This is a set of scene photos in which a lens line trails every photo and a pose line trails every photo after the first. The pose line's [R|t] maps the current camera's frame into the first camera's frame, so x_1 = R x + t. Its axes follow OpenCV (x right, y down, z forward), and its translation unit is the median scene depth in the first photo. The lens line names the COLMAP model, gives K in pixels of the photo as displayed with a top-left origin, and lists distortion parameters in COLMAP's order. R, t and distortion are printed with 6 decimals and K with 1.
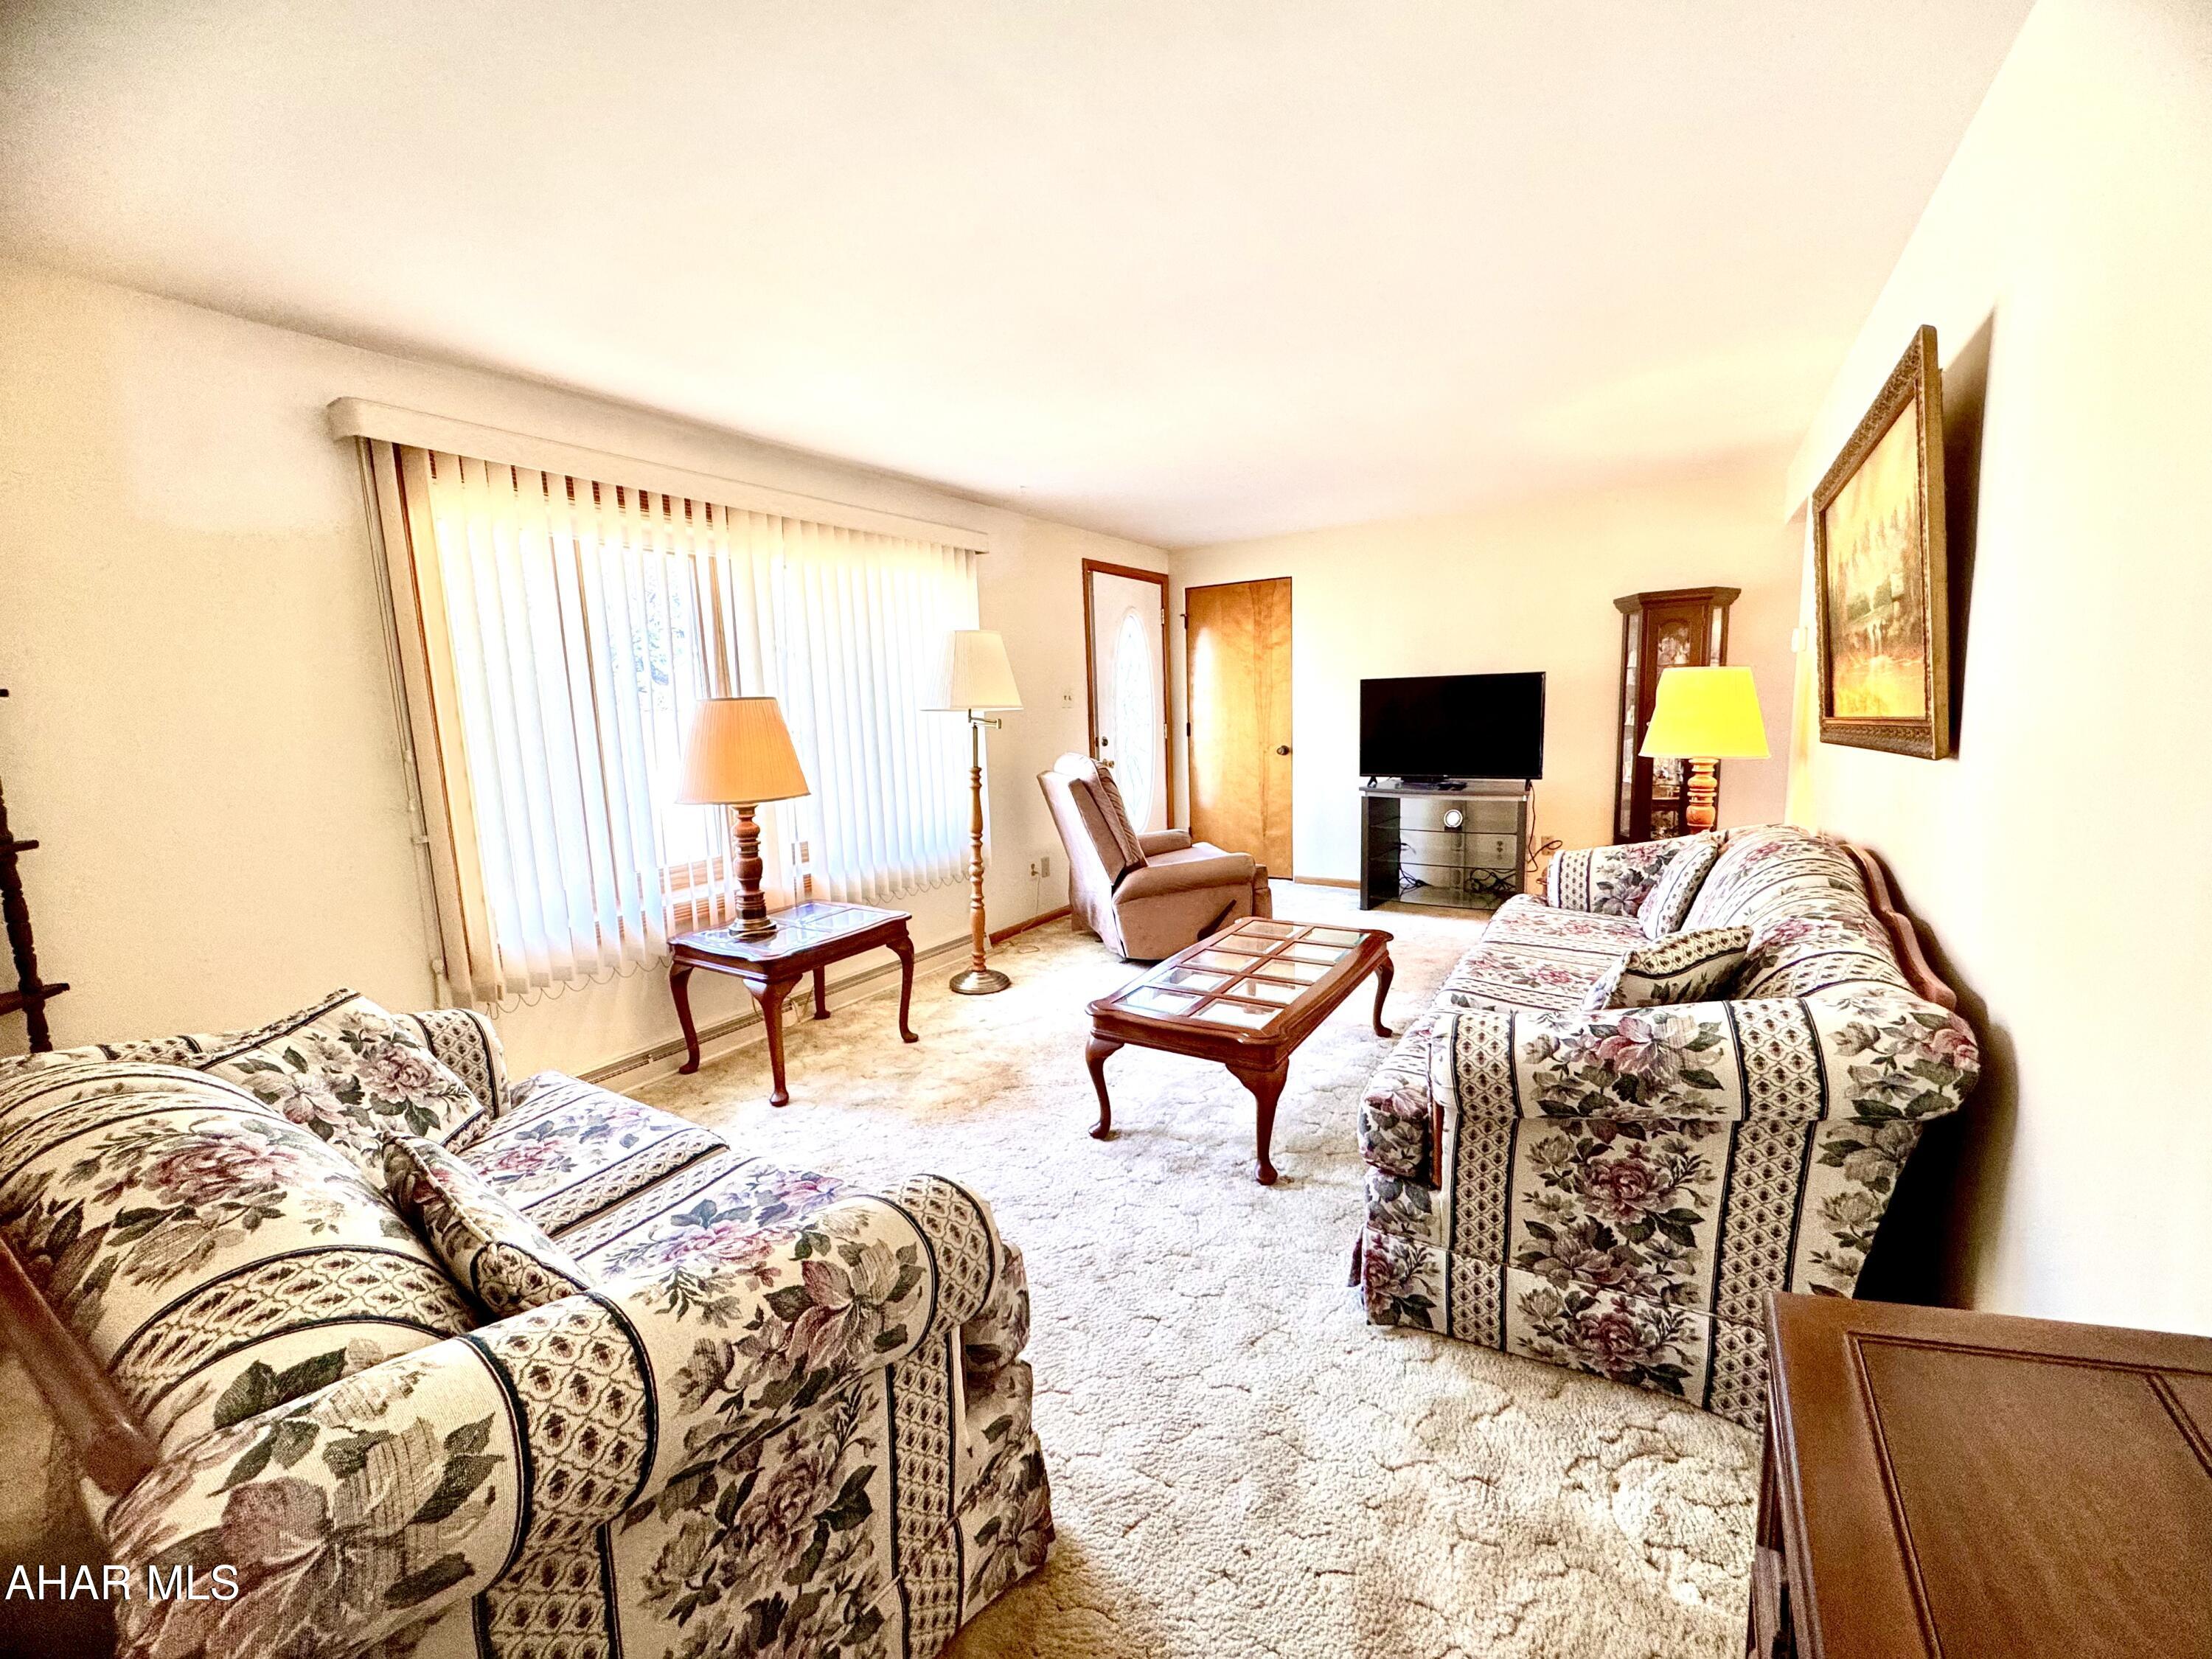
lens RADIAL K [[883.5, 0, 1107.4], [0, 883.5, 823.5], [0, 0, 1]] dist [-0.000229, 0.000188]
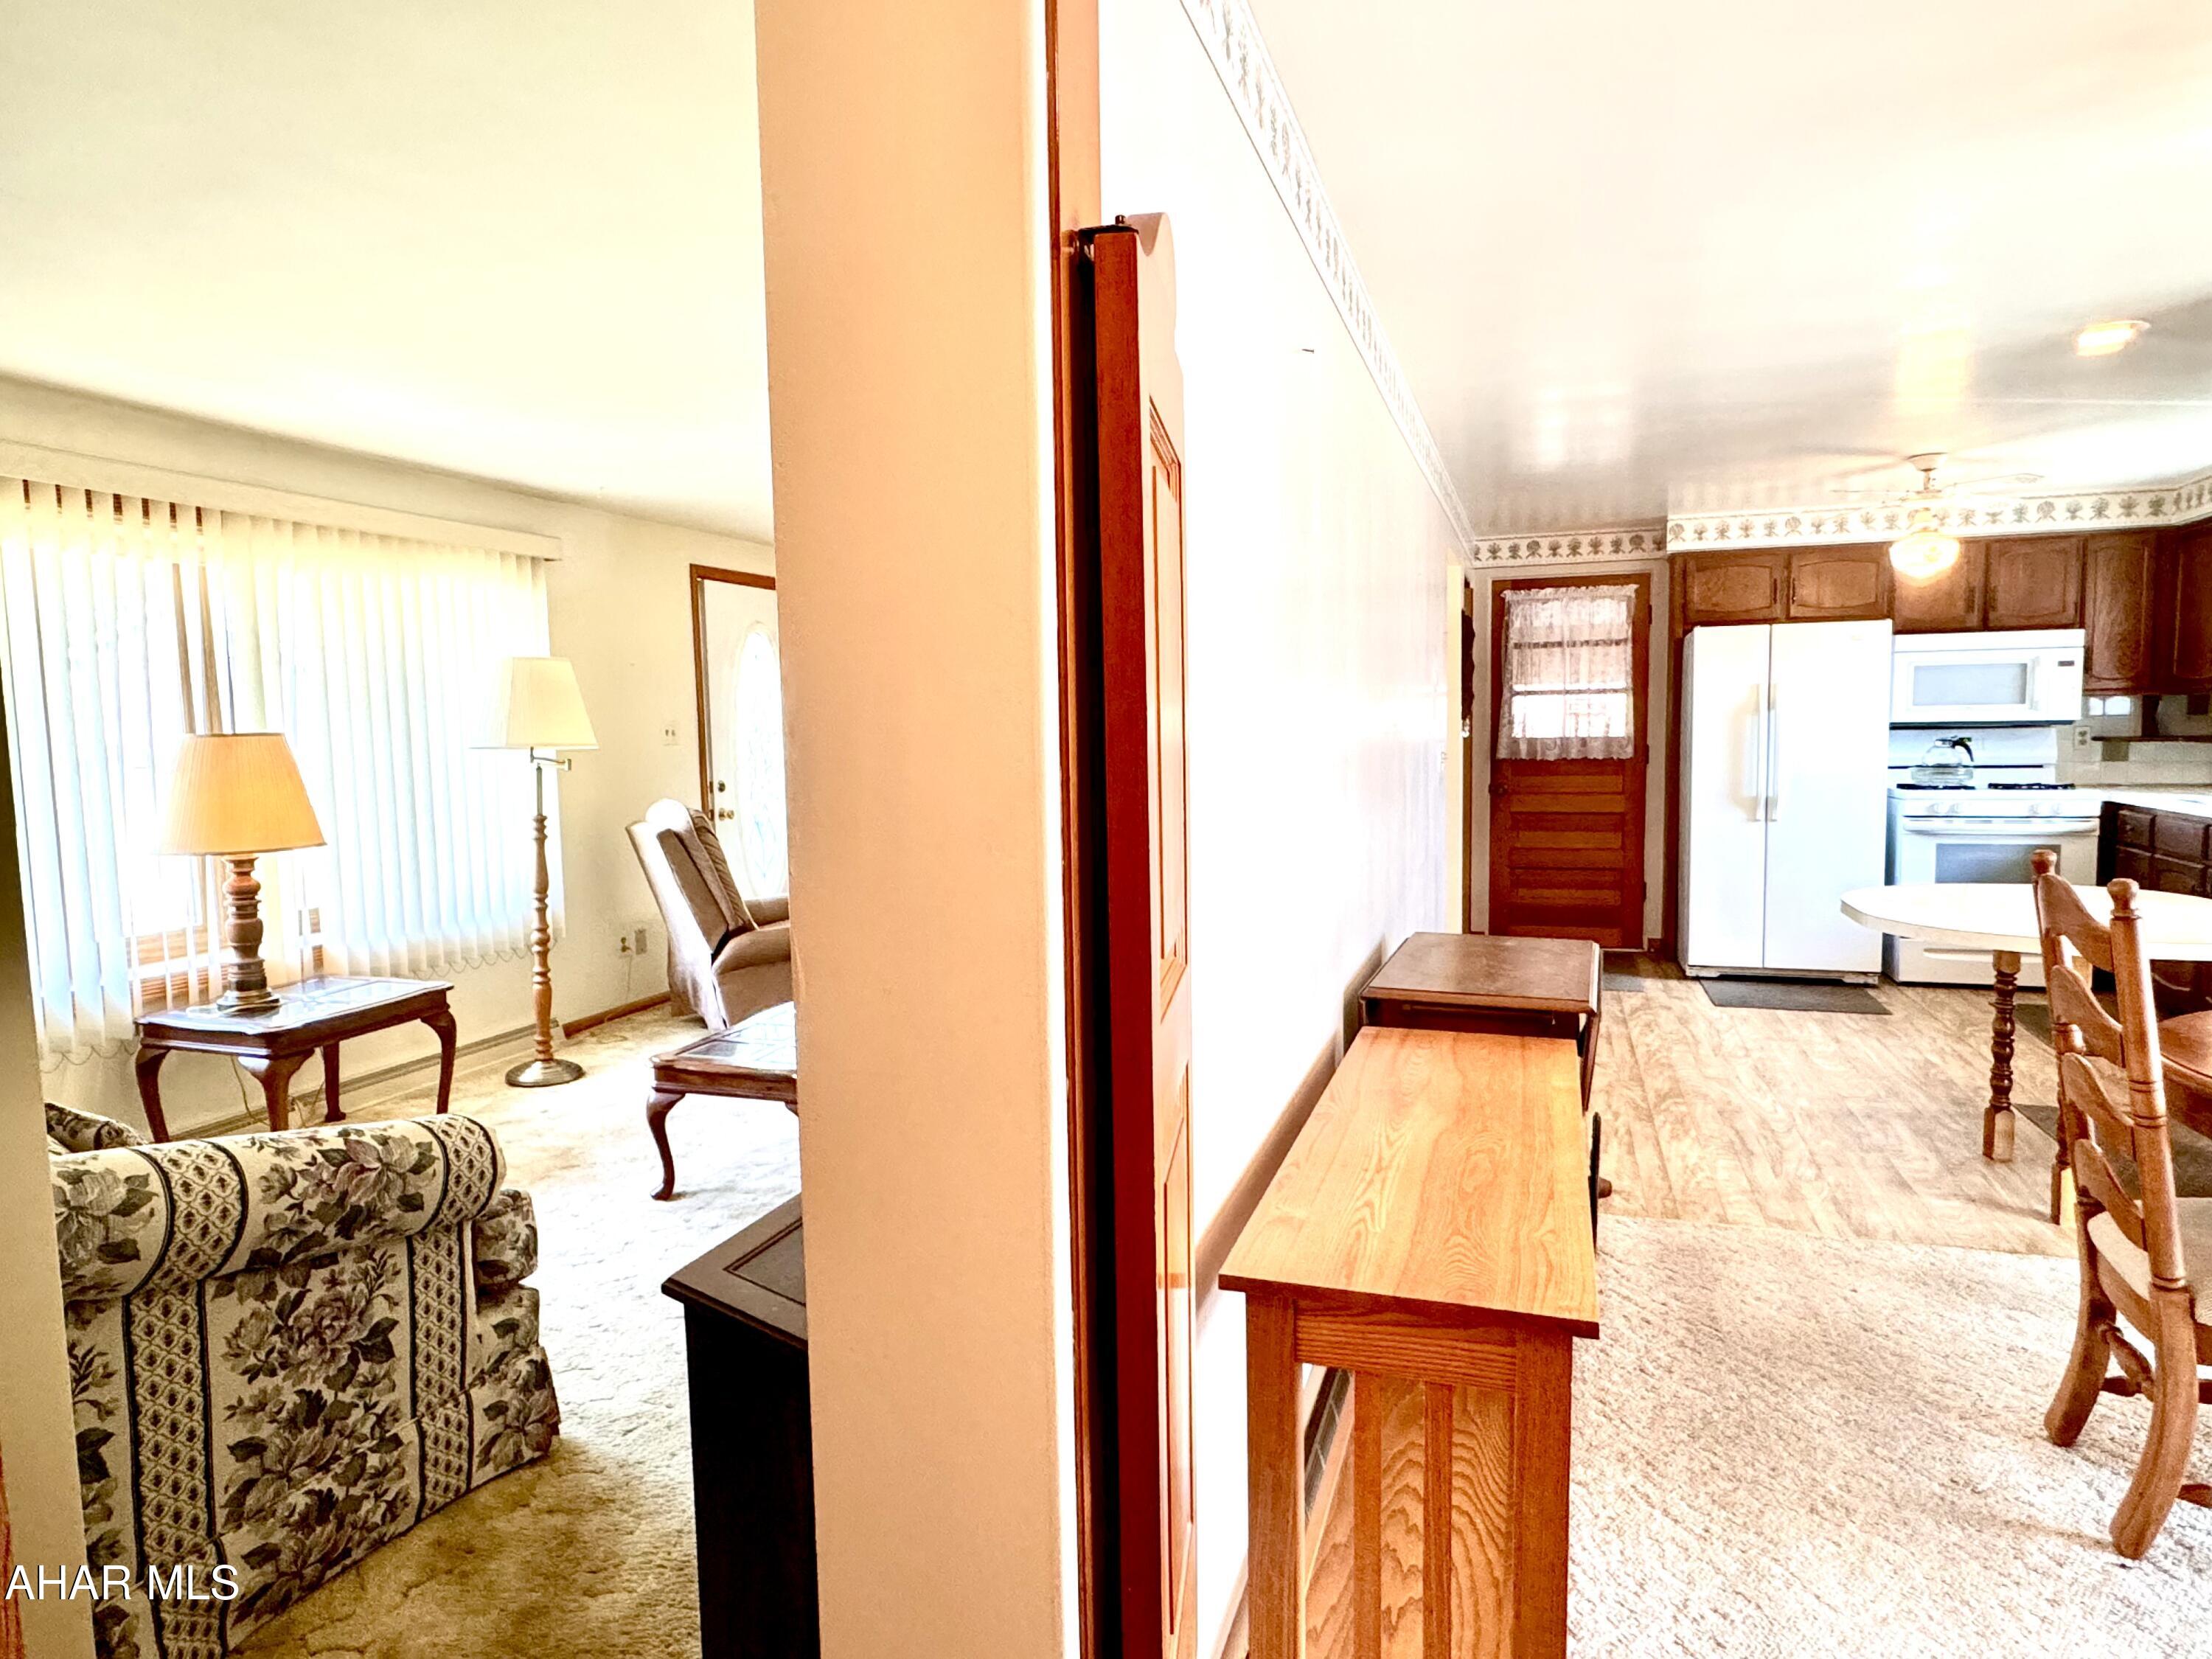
lens RADIAL K [[1293.6, 0, 1097.5], [0, 1293.6, 833.1], [0, 0, 1]] dist [-0.001781, 0.002757]
pose [[0.973770, -0.005272, 0.227475, 0.132932], [0.018678, 0.998210, -0.056823, 0.050104], [-0.226768, 0.059582, 0.972125, -0.481883]]
